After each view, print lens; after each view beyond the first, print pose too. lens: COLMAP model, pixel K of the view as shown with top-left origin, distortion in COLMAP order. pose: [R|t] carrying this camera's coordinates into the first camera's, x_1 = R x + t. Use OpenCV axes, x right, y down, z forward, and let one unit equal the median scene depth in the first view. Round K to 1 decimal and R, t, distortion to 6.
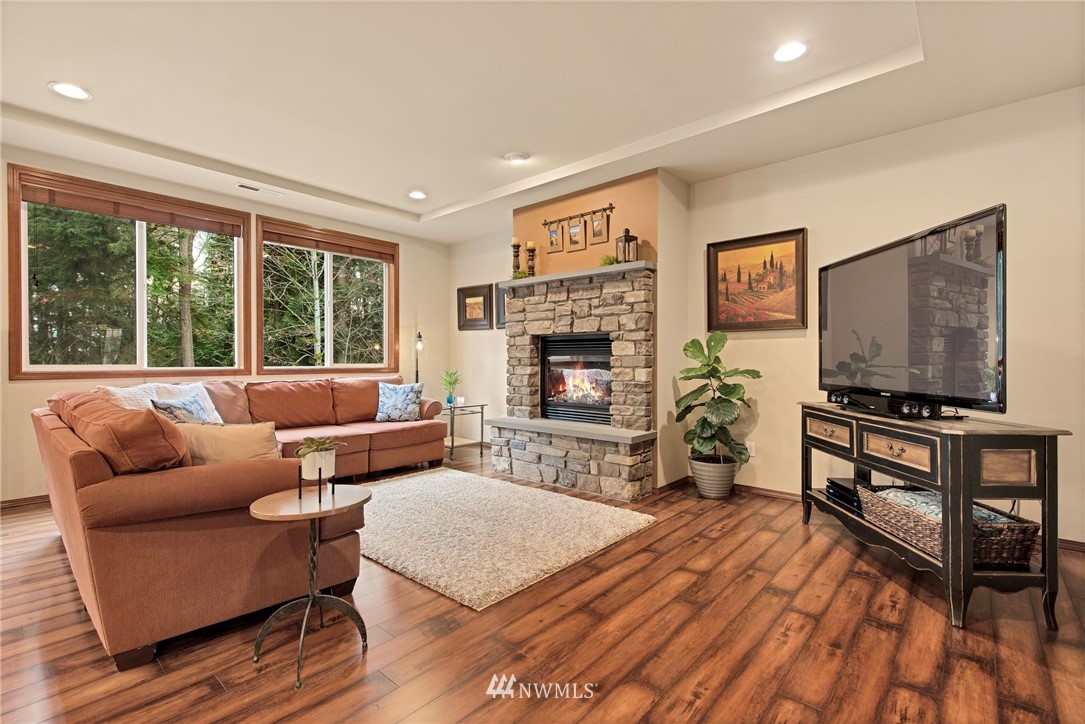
lens RADIAL K [[492.2, 0, 510.2], [0, 492.2, 357.3], [0, 0, 1]] dist [0.014328, -0.000148]
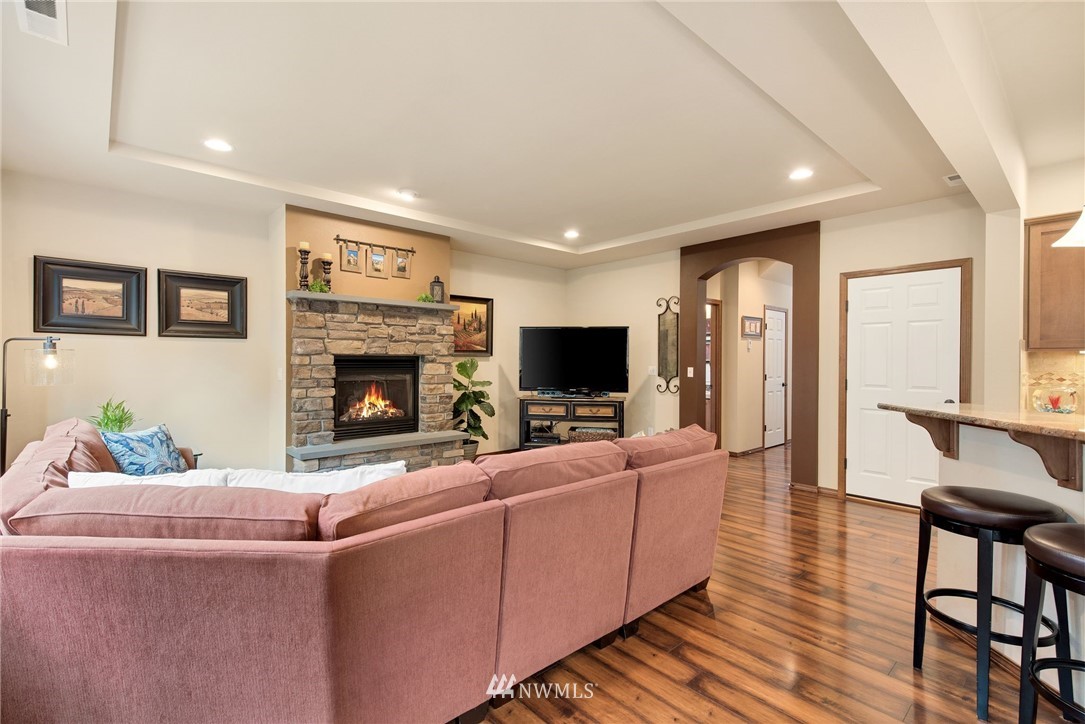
lens RADIAL K [[492.2, 0, 537.4], [0, 492.2, 362.0], [0, 0, 1]] dist [0.014328, -0.000148]
pose [[0.087803, -0.004466, 0.996128, -0.929504], [-0.005699, 0.999971, 0.004986, -0.040058], [-0.996122, -0.006115, 0.087775, 0.567892]]
